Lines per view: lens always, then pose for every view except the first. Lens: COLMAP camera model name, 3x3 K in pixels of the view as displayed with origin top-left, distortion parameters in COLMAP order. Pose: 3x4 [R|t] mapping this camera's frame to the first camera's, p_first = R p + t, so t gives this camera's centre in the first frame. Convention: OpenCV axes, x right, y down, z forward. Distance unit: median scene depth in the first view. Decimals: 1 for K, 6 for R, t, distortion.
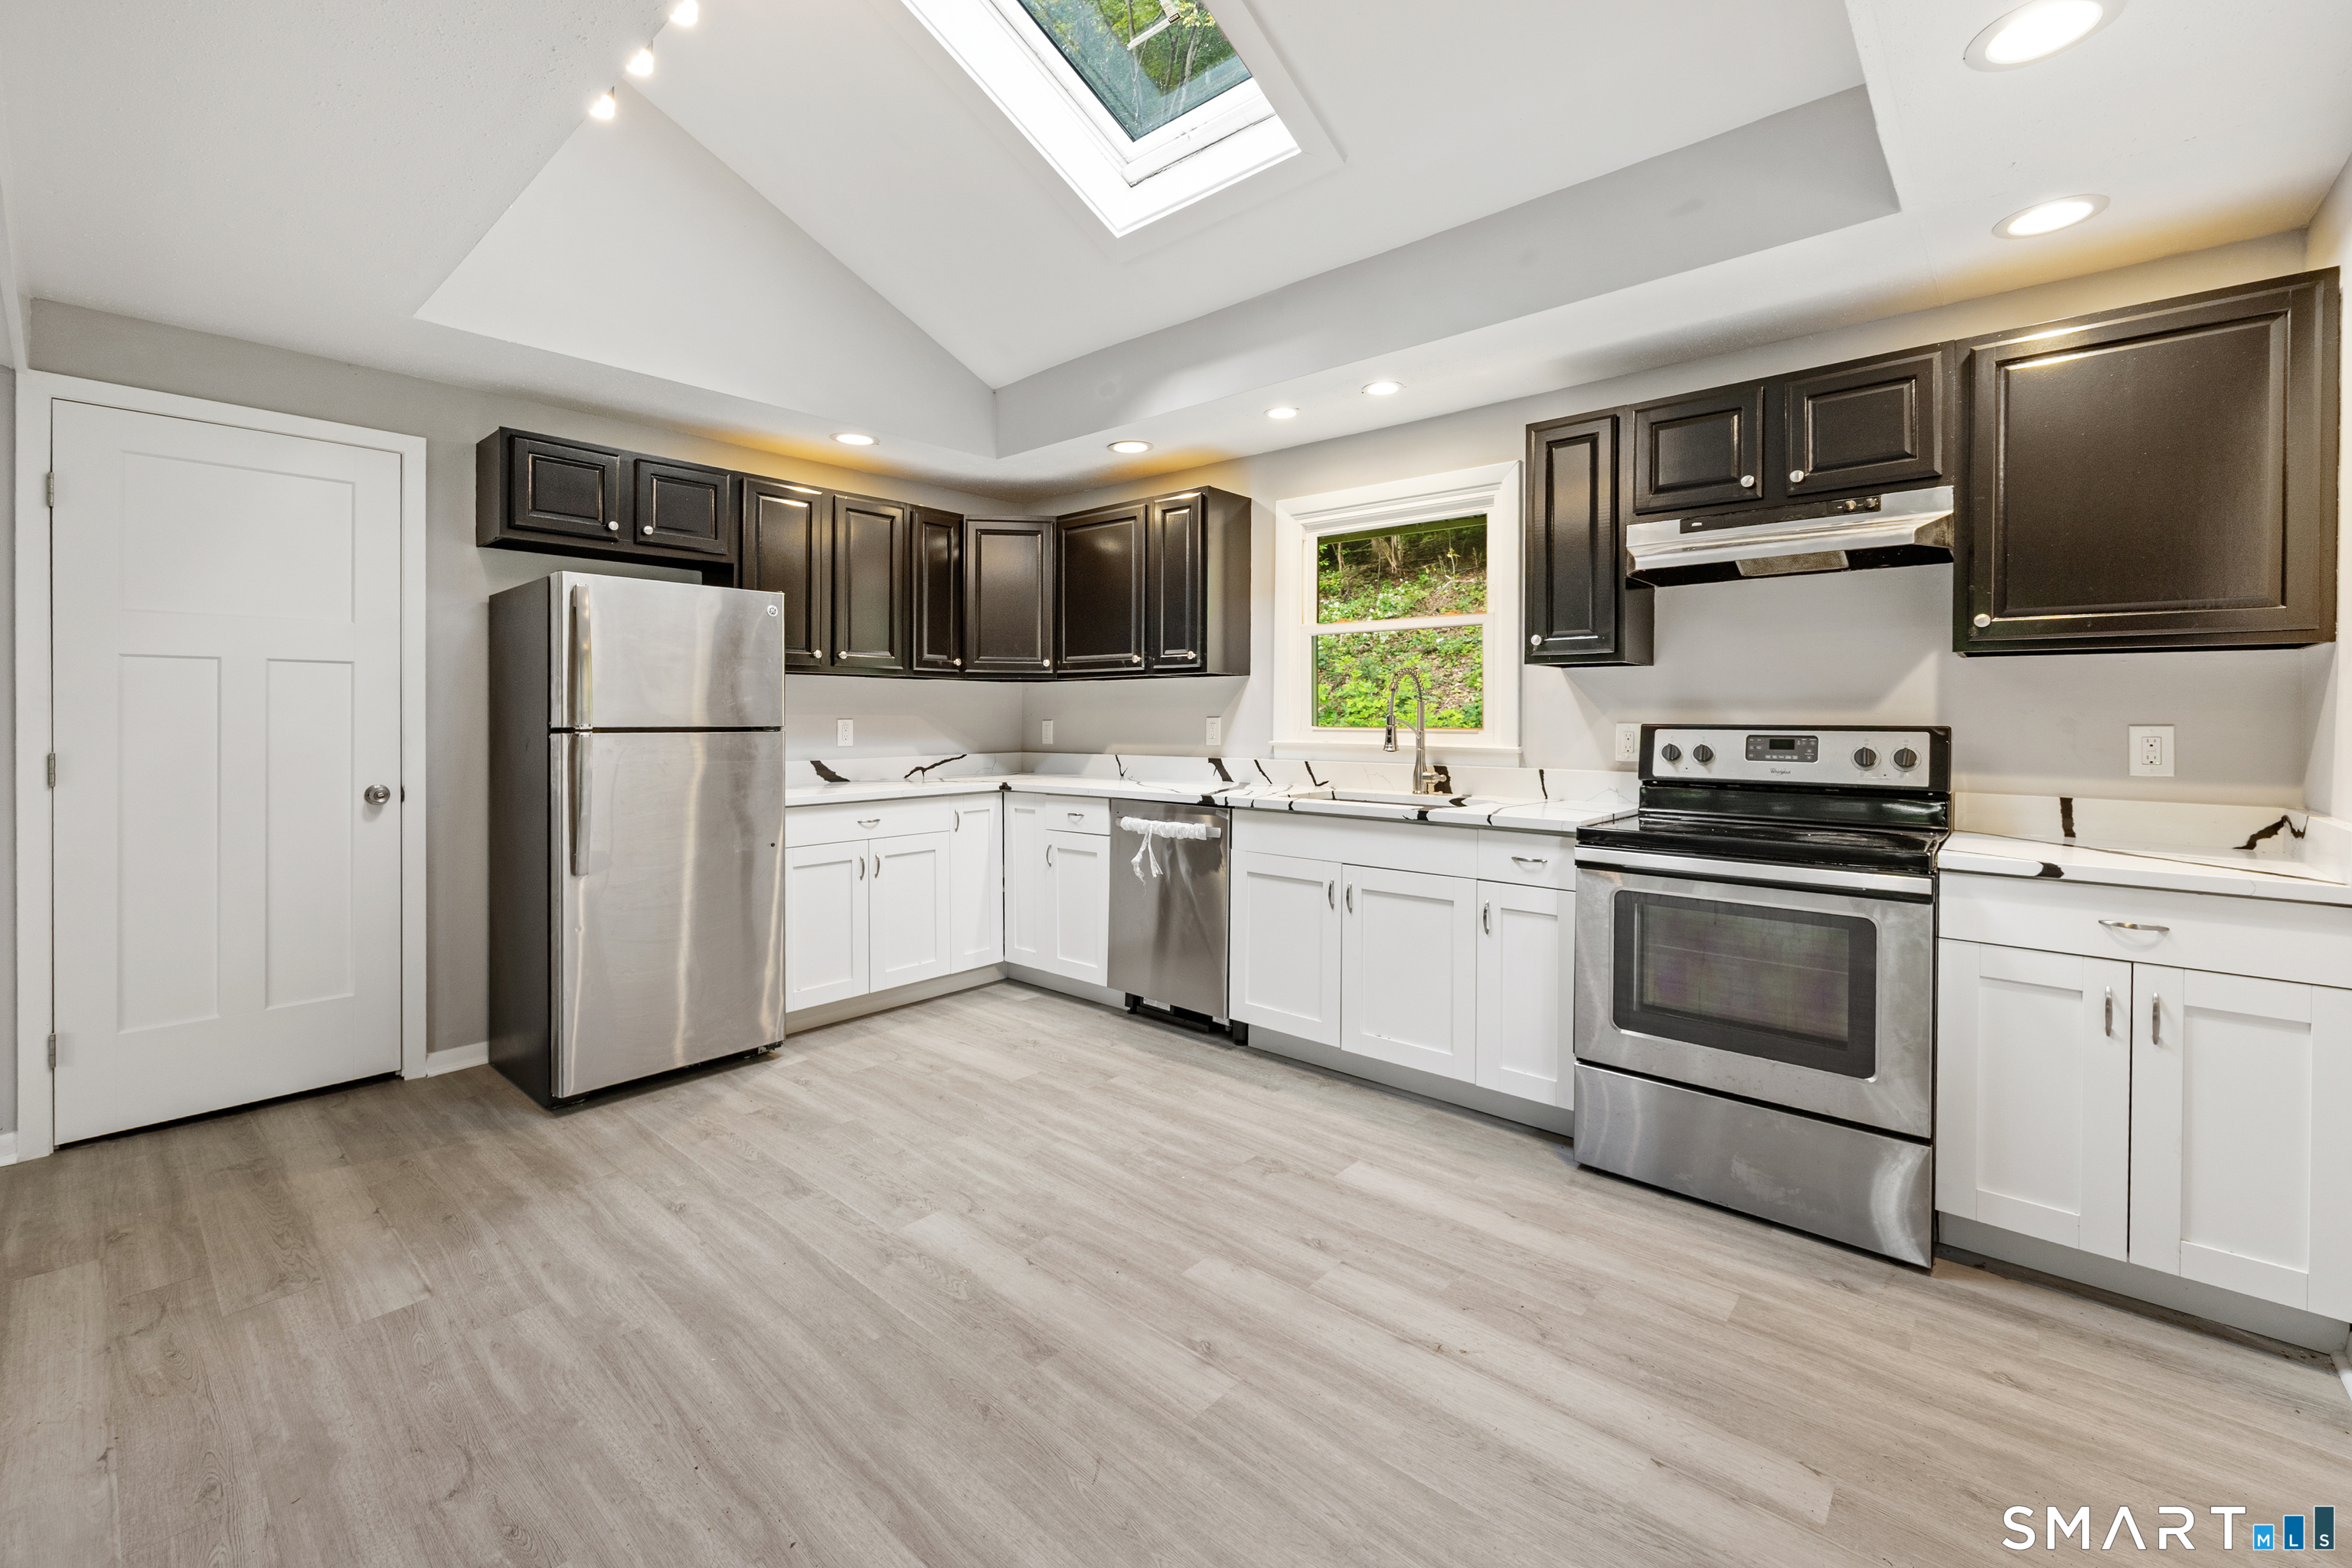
lens RADIAL K [[940.3, 0, 1167.9], [0, 940.3, 717.6], [0, 0, 1]] dist [0.000258, 0.000214]
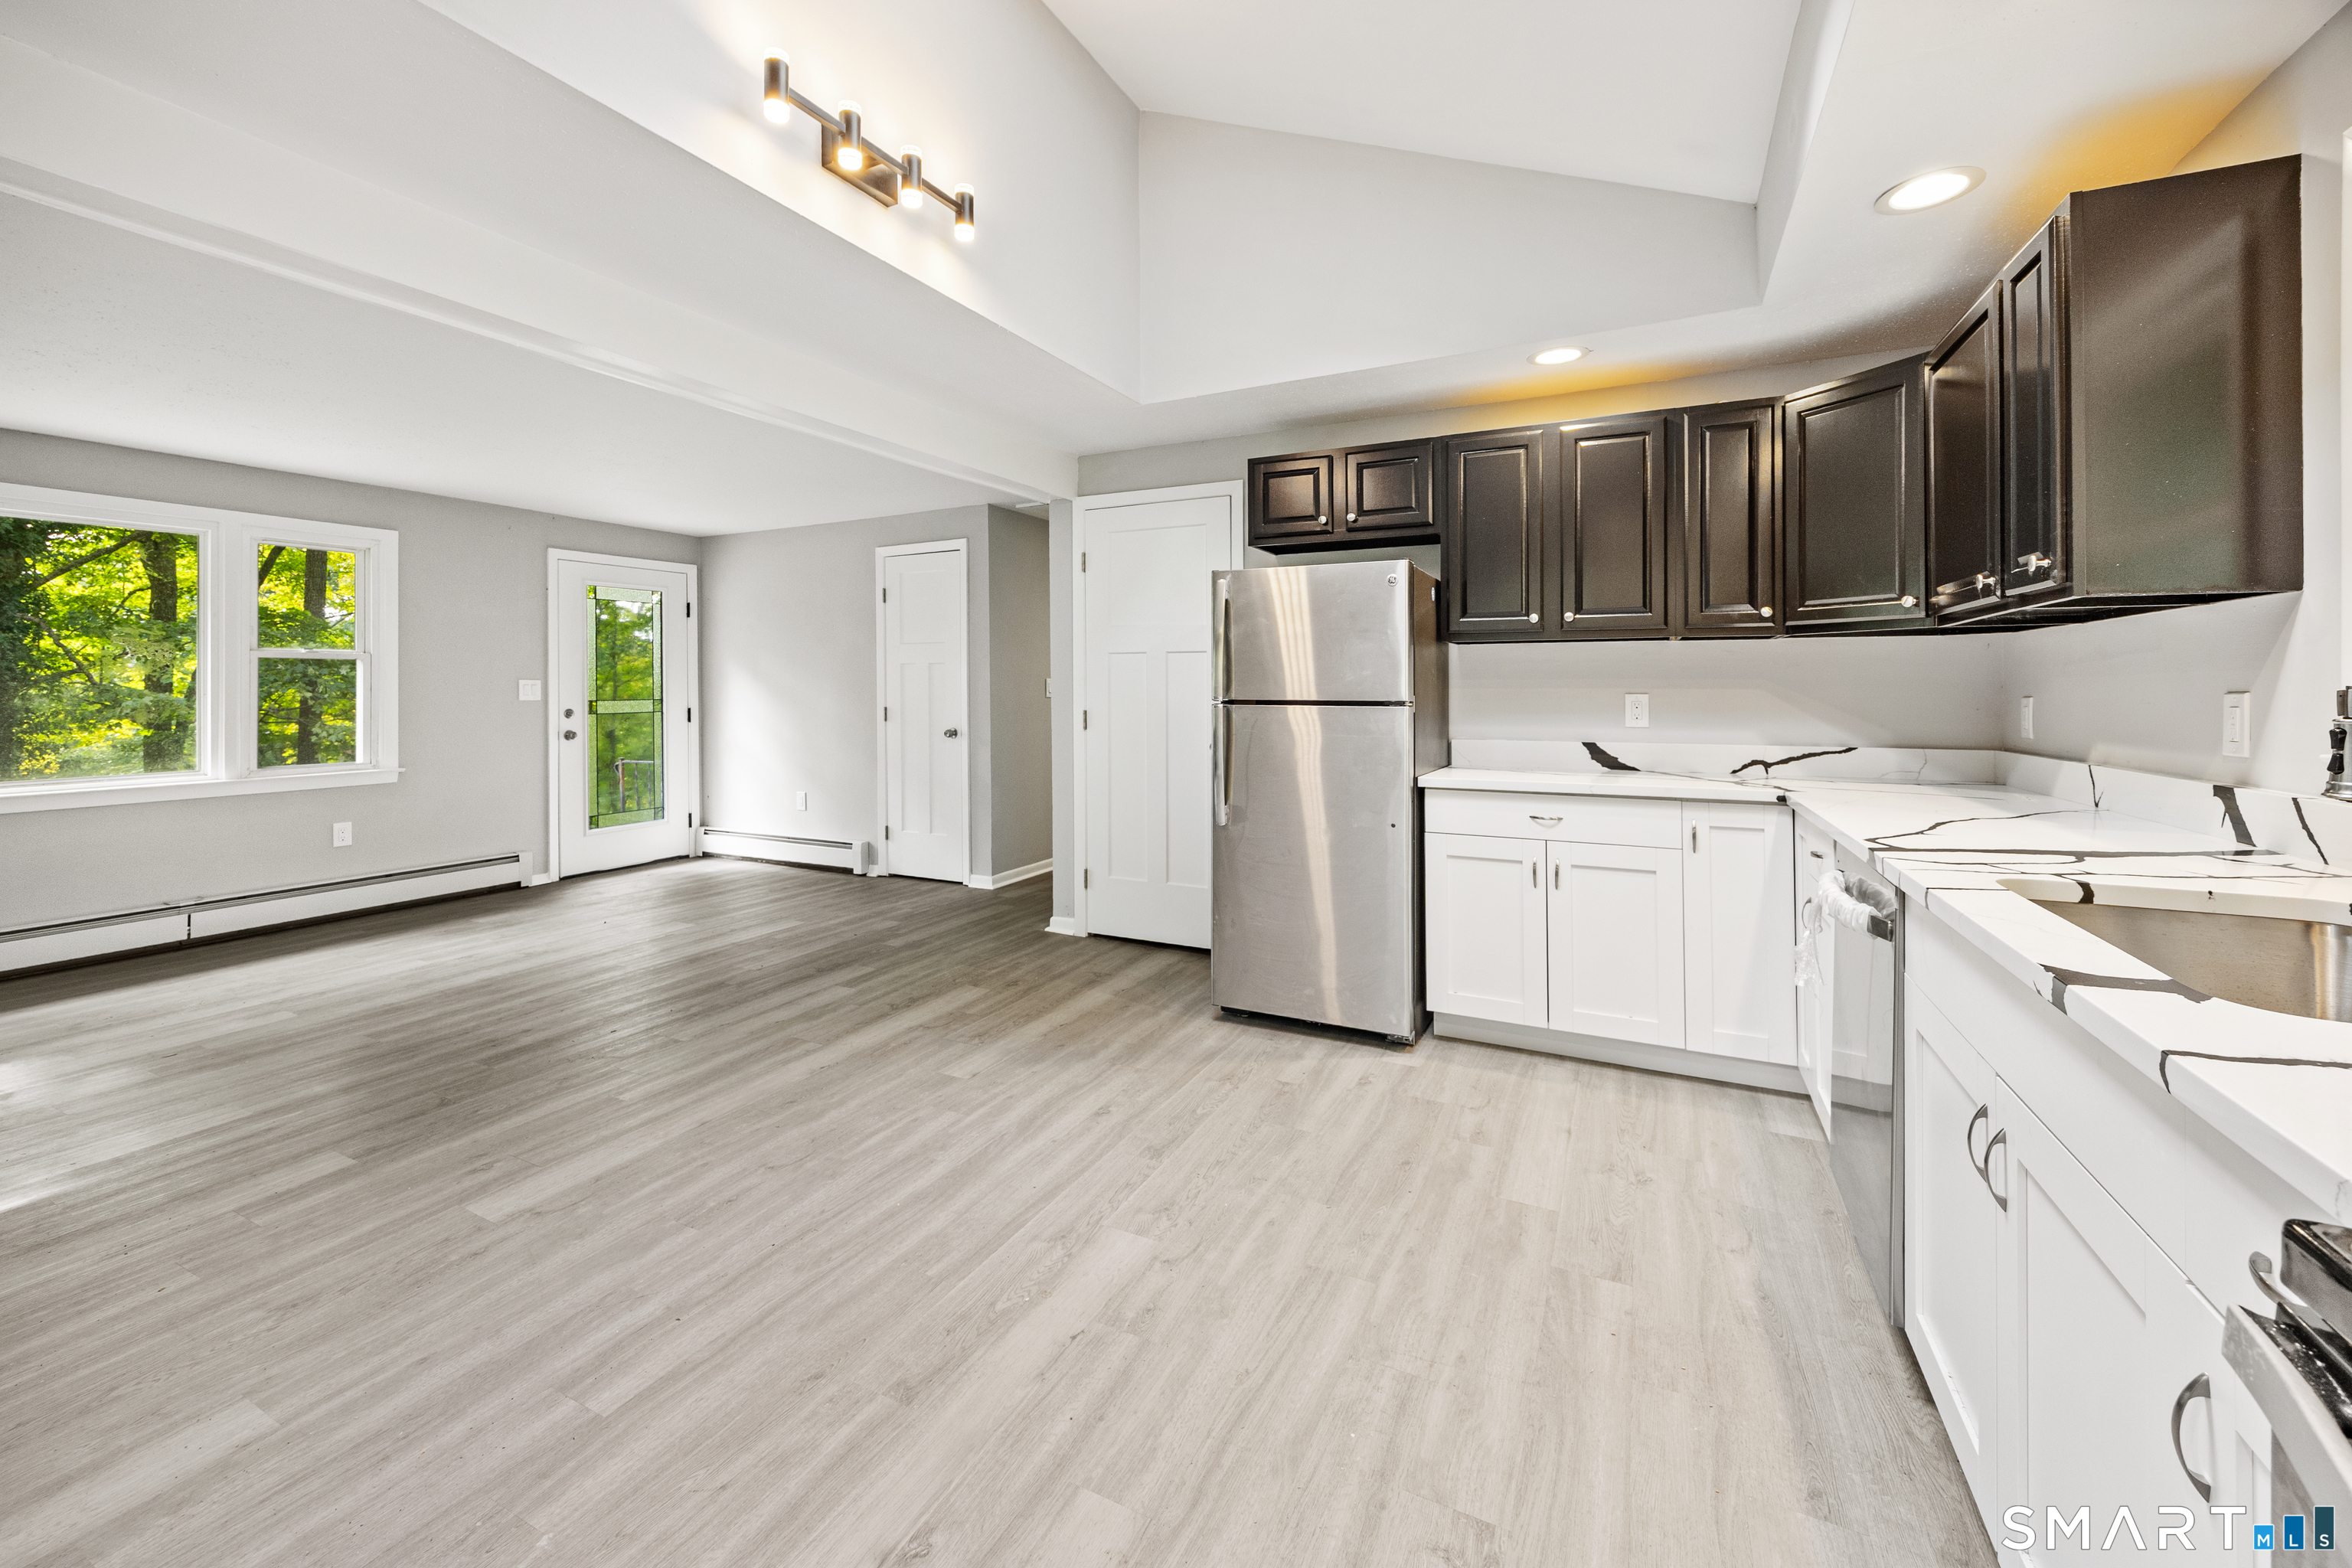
lens RADIAL K [[940.3, 0, 1199.5], [0, 940.3, 684.2], [0, 0, 1]] dist [0.000258, 0.000214]
pose [[0.277327, -0.004442, -0.960765, 0.548277], [-0.002632, 0.999982, -0.005383, -0.002175], [0.960772, 0.004021, 0.277311, 0.682377]]
